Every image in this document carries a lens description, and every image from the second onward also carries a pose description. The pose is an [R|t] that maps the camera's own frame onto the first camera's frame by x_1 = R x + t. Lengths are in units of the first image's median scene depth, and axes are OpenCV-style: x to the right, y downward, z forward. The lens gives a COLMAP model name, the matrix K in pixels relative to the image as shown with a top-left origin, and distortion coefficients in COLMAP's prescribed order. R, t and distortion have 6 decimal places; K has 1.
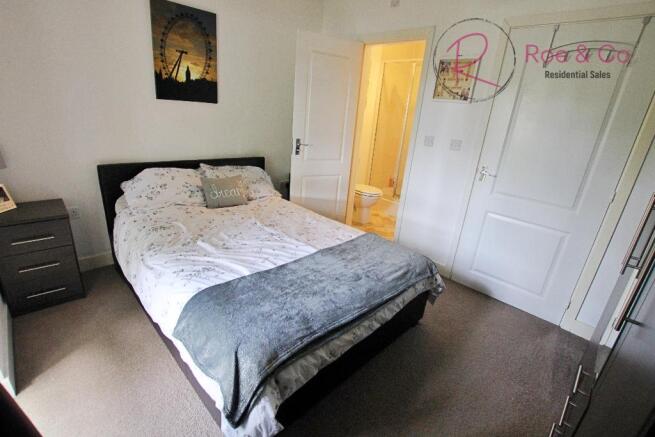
lens RADIAL K [[307.2, 0, 327.4], [0, 307.2, 220.3], [0, 0, 1]] dist [-0.030228, -0.000400]
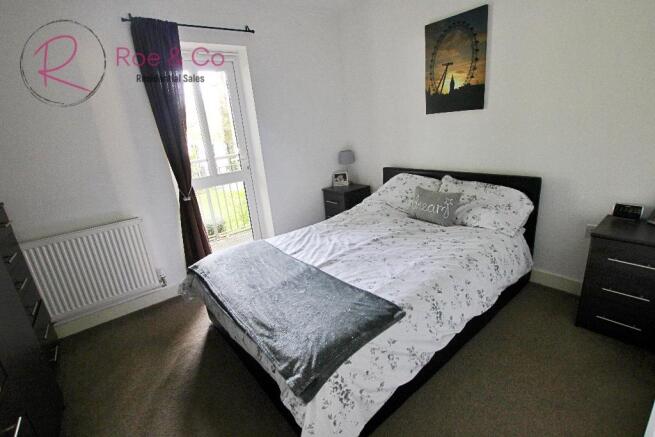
lens RADIAL K [[307.2, 0, 327.4], [0, 307.2, 220.3], [0, 0, 1]] dist [-0.030228, -0.000400]
pose [[-0.126705, 0.226924, -0.965635, 0.644260], [-0.251625, 0.934286, 0.252574, -0.216738], [0.959495, 0.274981, -0.061279, 0.791440]]
